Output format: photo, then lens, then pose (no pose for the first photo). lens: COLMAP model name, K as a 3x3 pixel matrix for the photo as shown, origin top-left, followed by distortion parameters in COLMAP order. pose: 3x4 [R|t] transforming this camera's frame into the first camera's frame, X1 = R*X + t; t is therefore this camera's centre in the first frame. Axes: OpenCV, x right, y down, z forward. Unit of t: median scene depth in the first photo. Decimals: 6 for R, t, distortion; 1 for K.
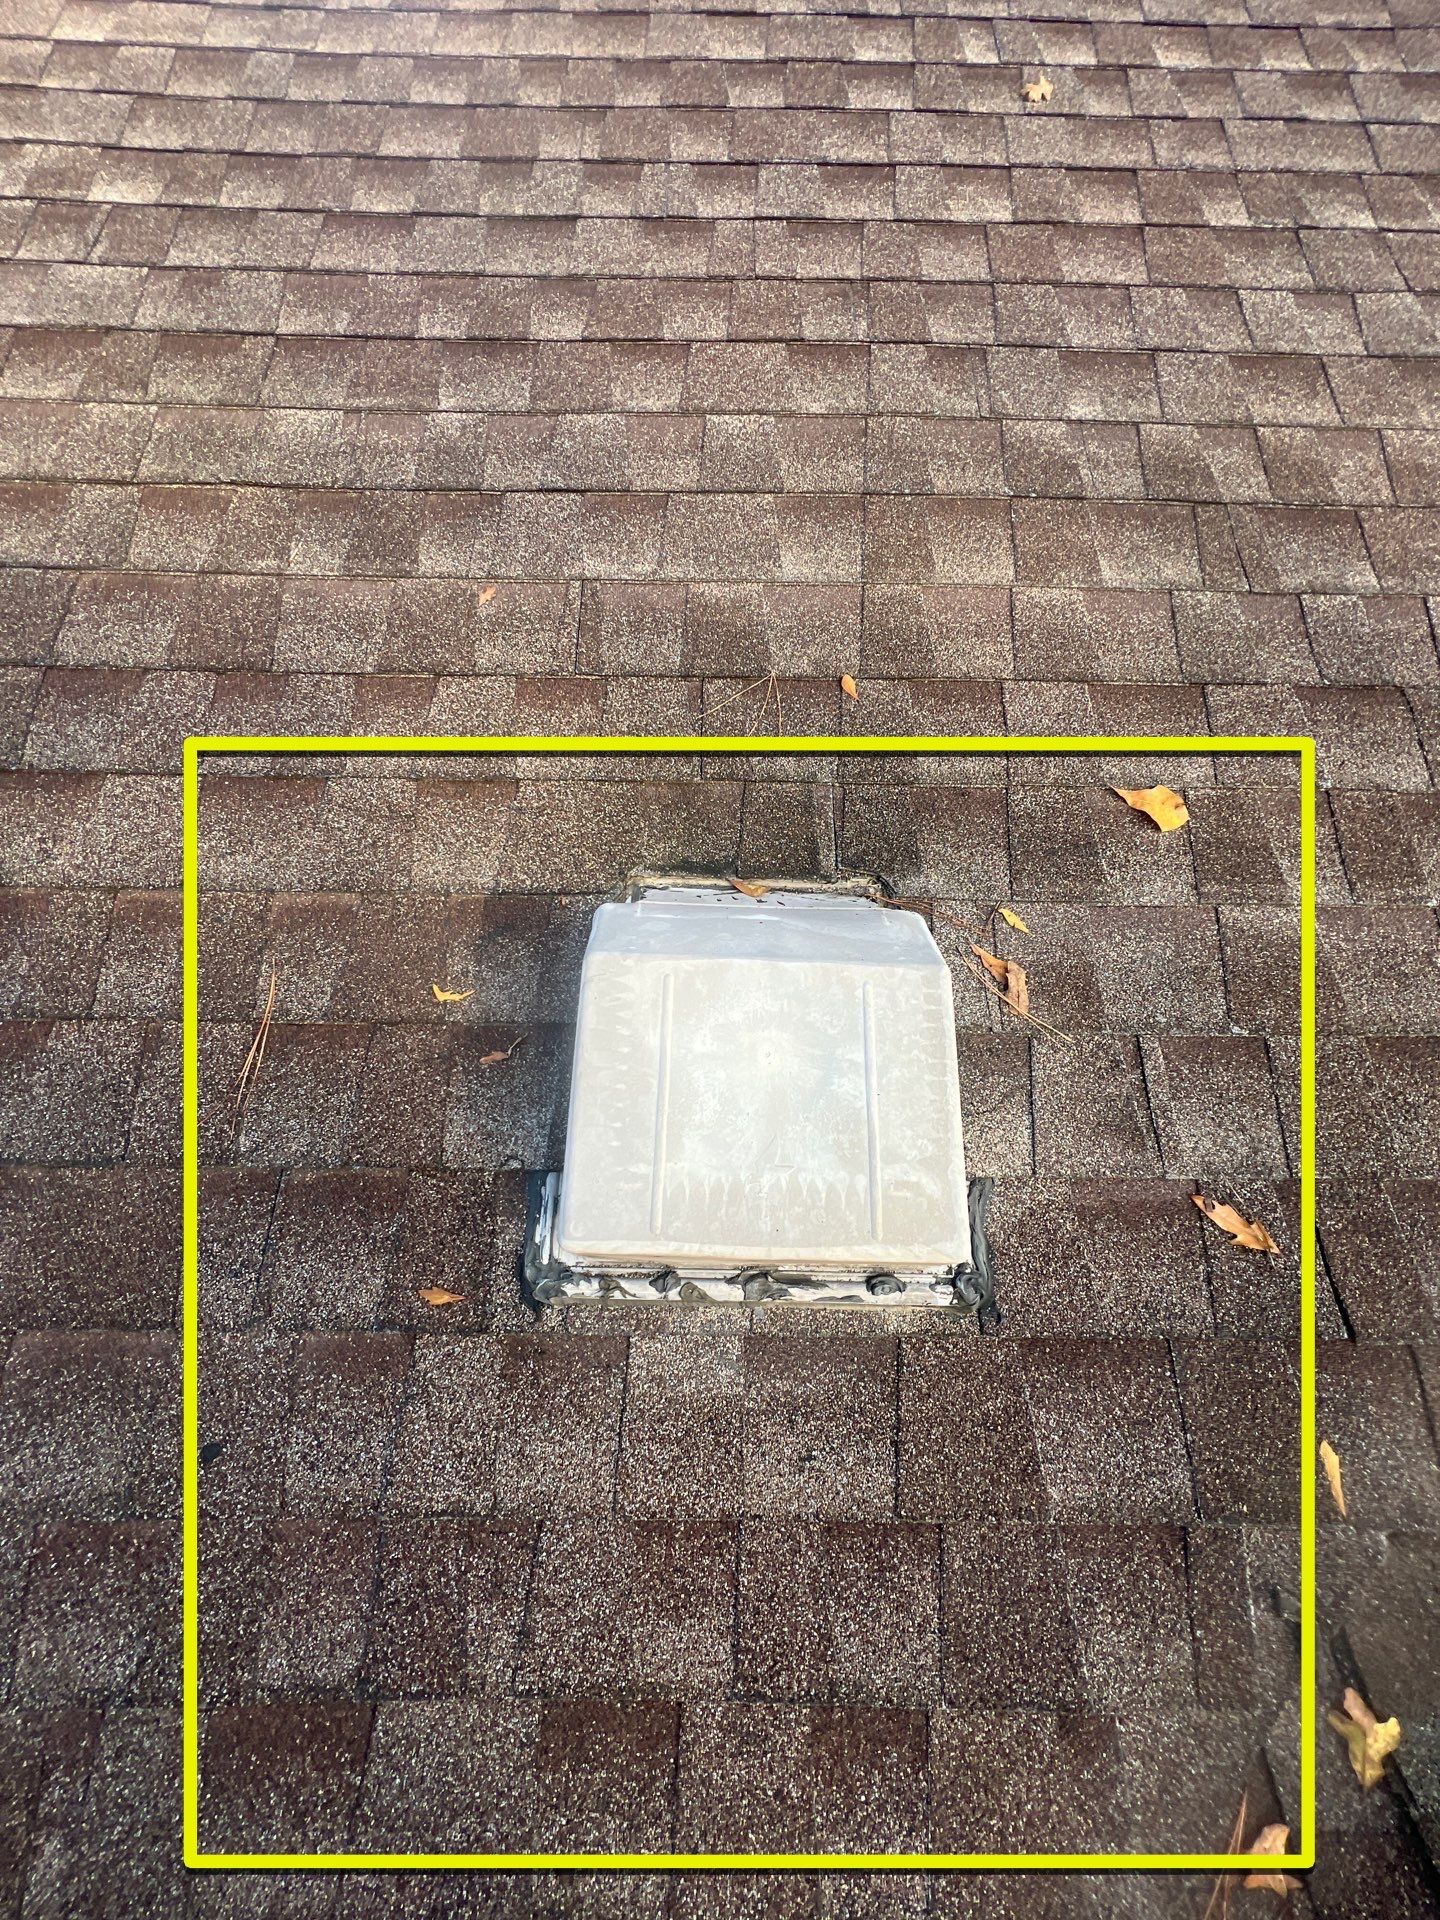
lens RADIAL K [[770.5, 0, 725.9], [0, 770.5, 959.0], [0, 0, 1]] dist [0.001169, -0.000871]
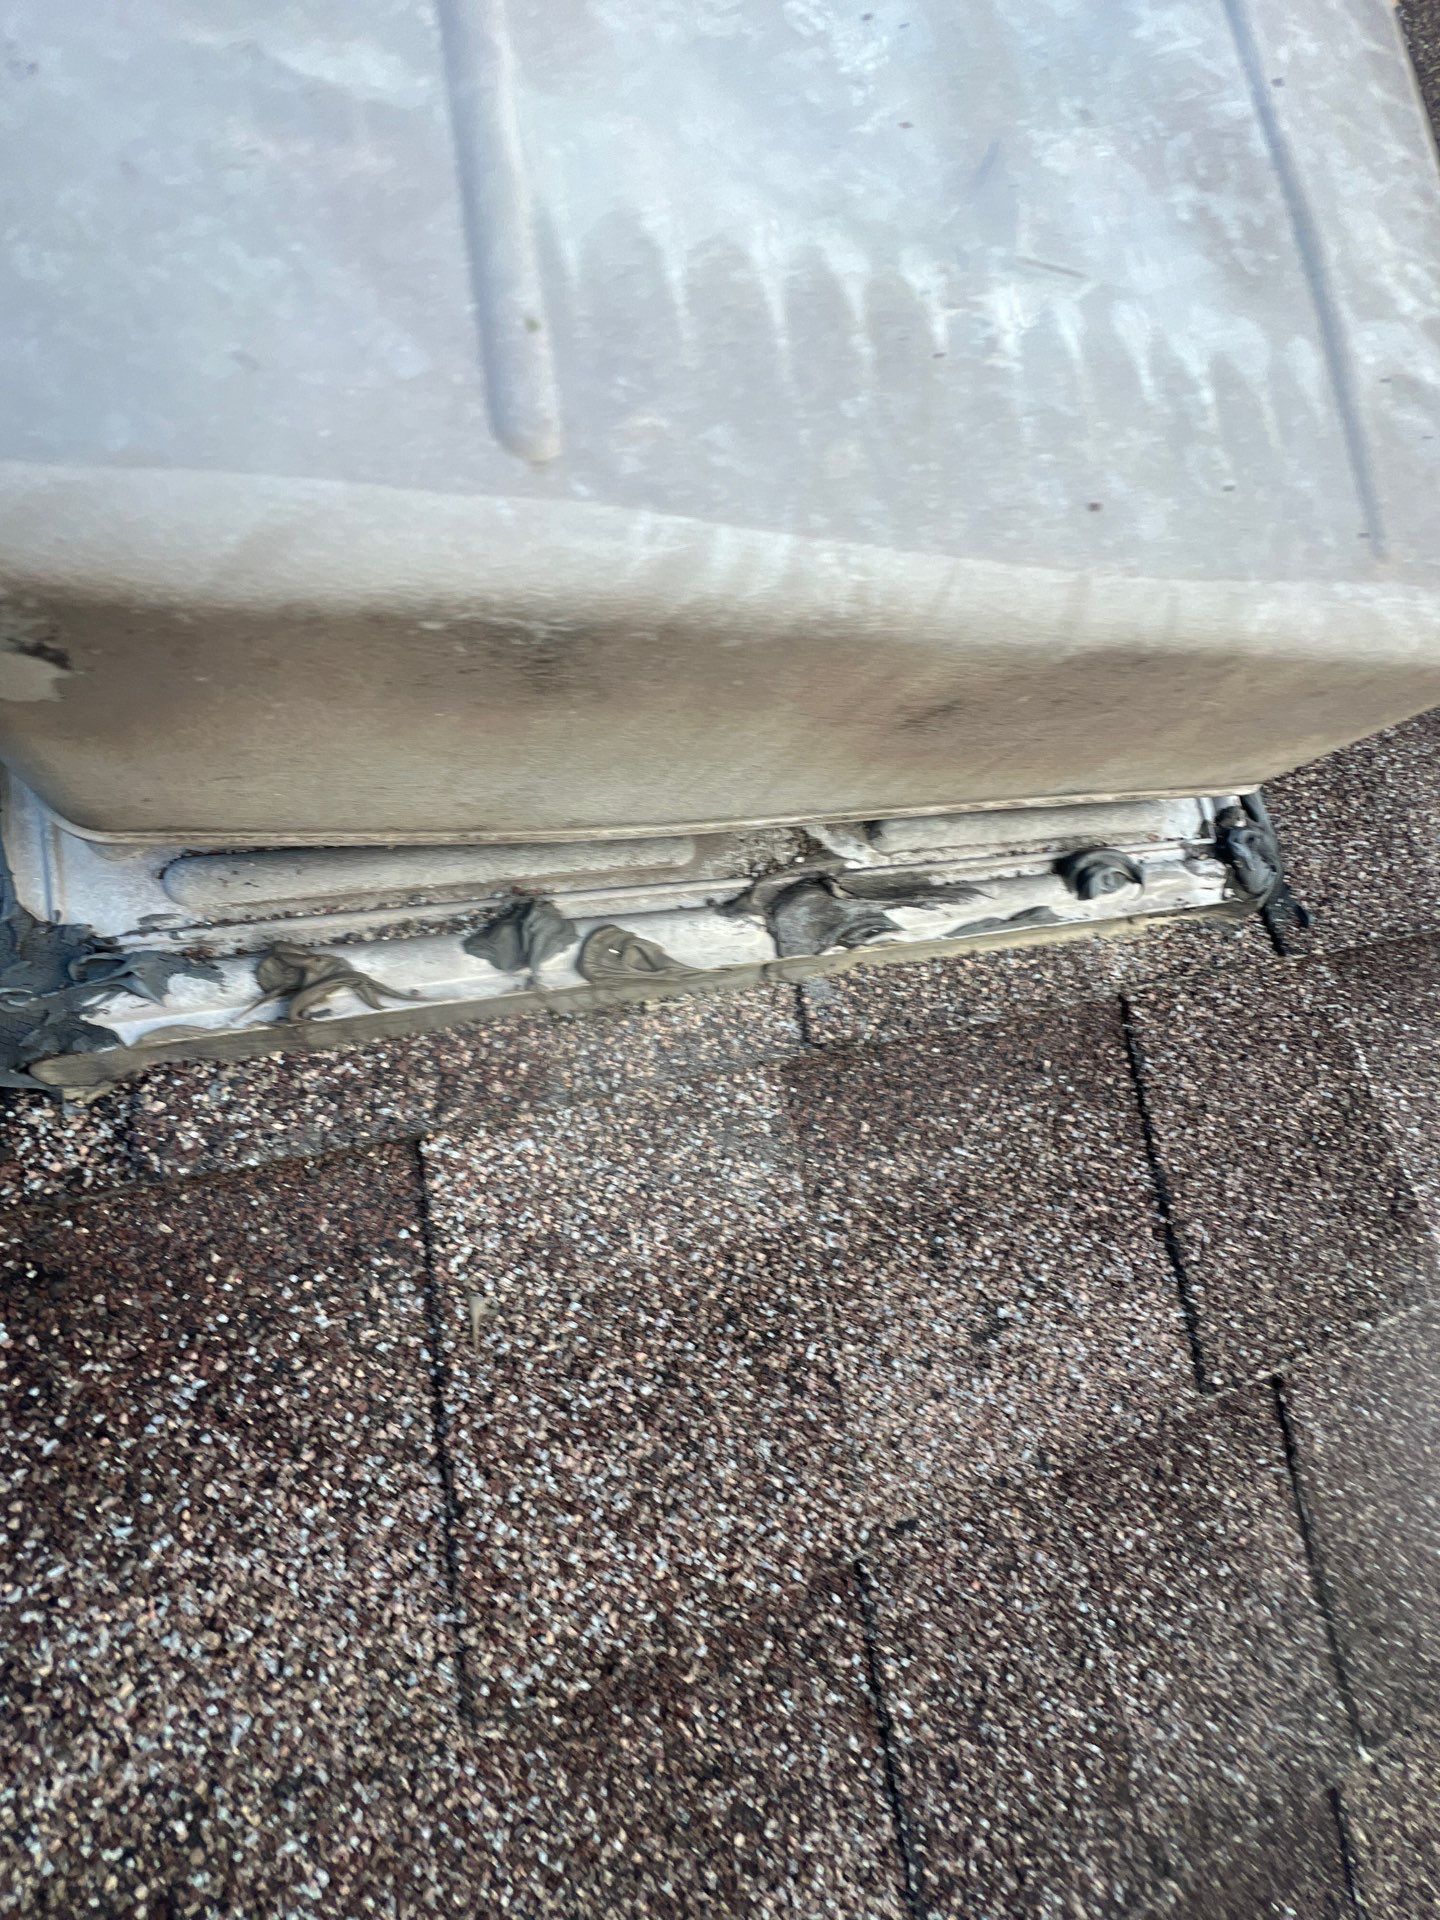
lens RADIAL K [[763.3, 0, 720.0], [0, 763.3, 960.0], [0, 0, 1]] dist [-0.004776, 0.002094]
pose [[0.932477, -0.144020, 0.331279, -0.106471], [0.068984, 0.971204, 0.228046, 0.375552], [-0.354582, -0.189794, 0.915560, 0.728440]]
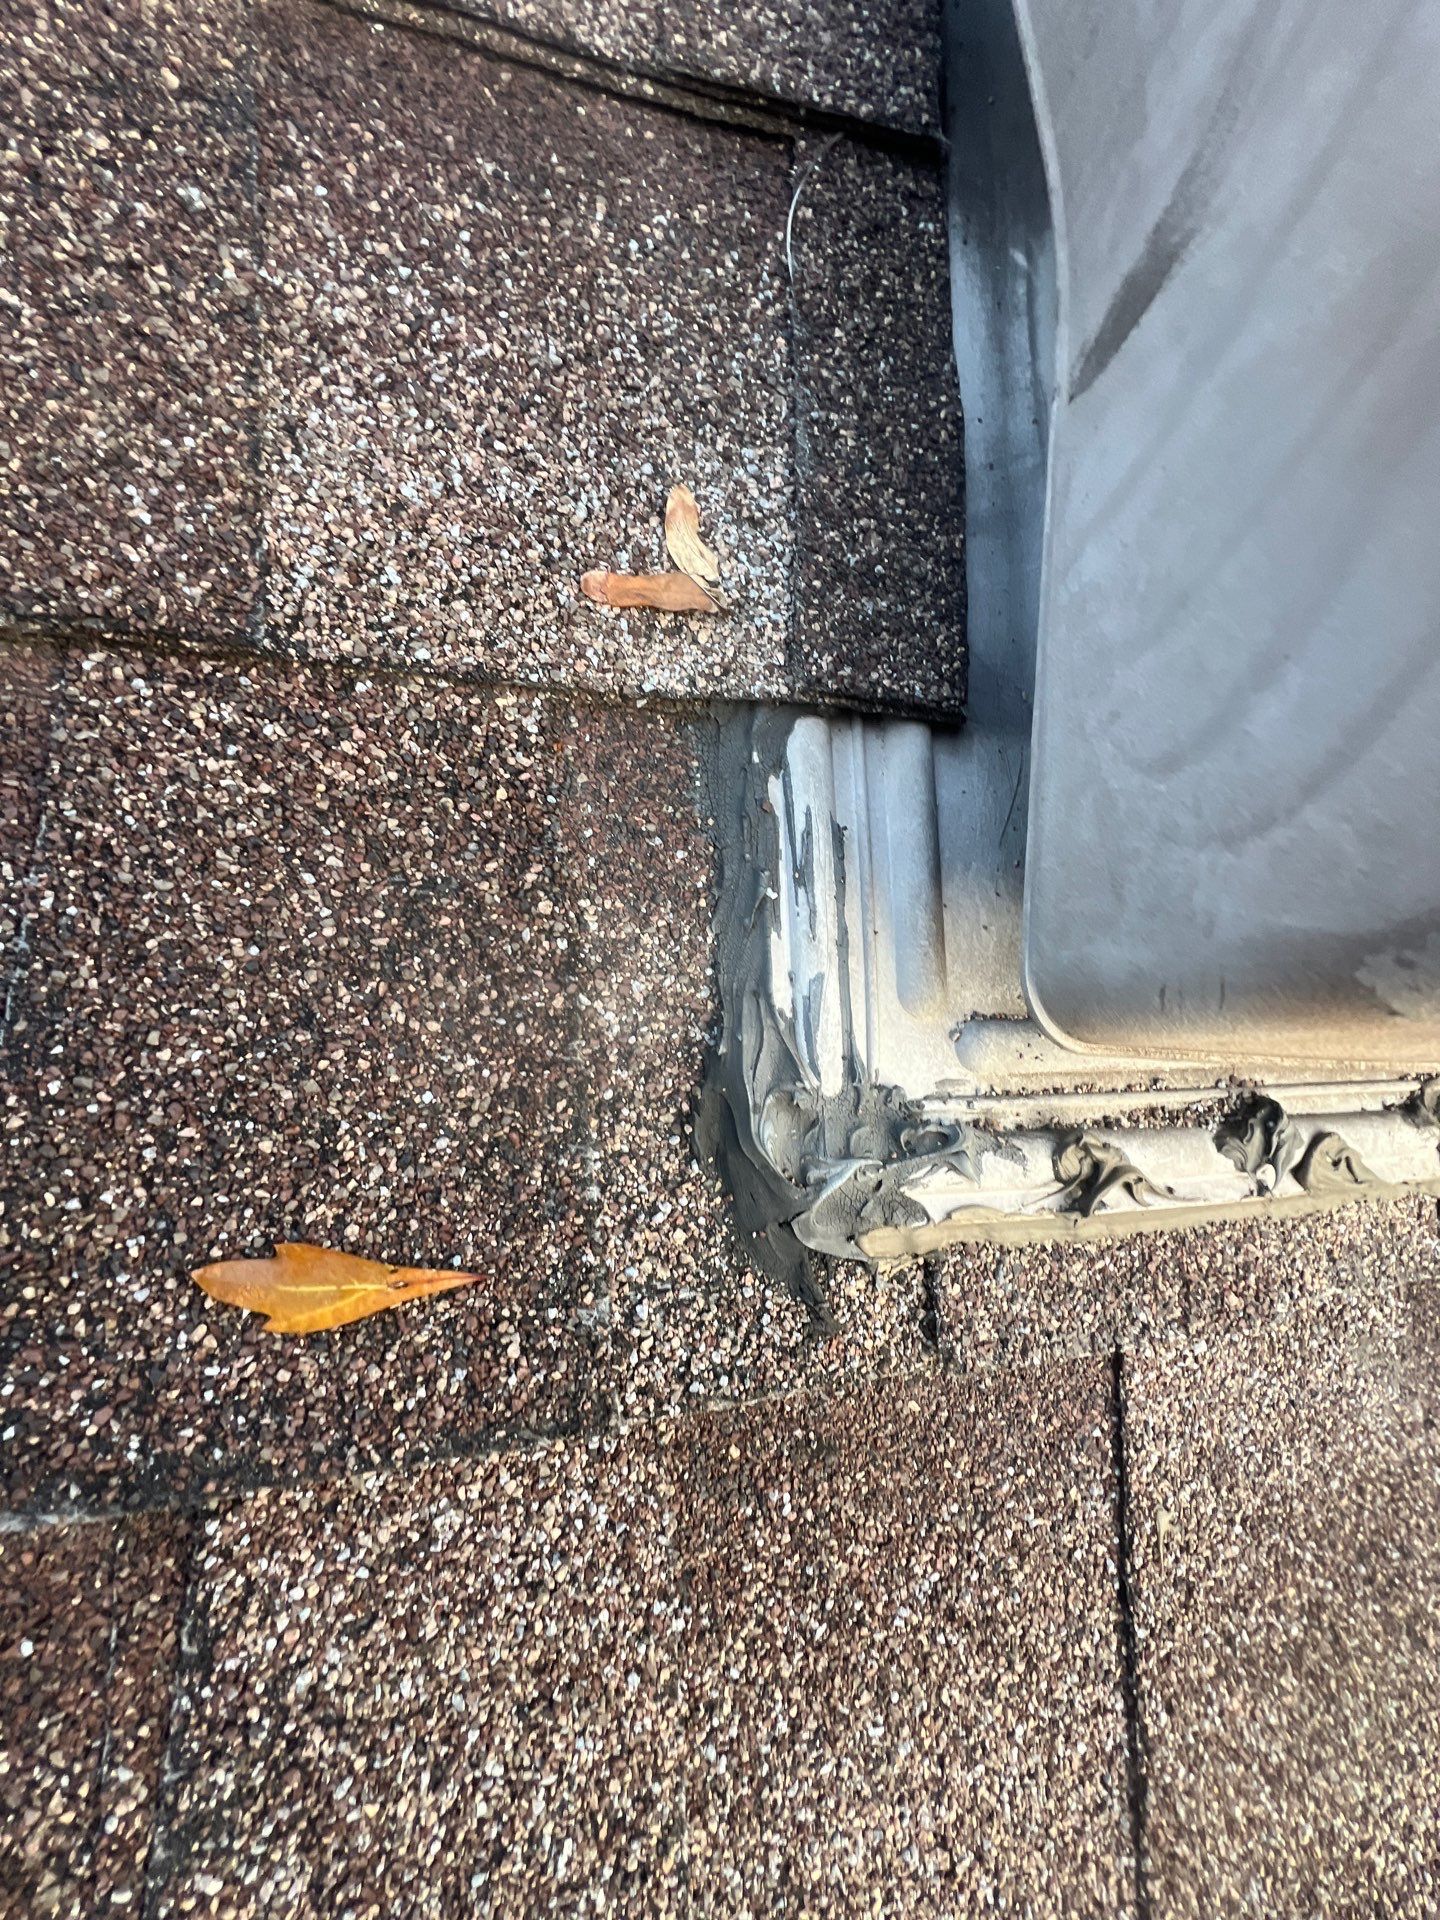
lens RADIAL K [[752.7, 0, 720.0], [0, 752.7, 960.0], [0, 0, 1]] dist [-0.001912, 0.000076]
pose [[0.963275, -0.002656, 0.268505, -0.332181], [-0.059088, 0.973343, 0.221611, 0.319132], [-0.261936, -0.229337, 0.937440, 0.833363]]
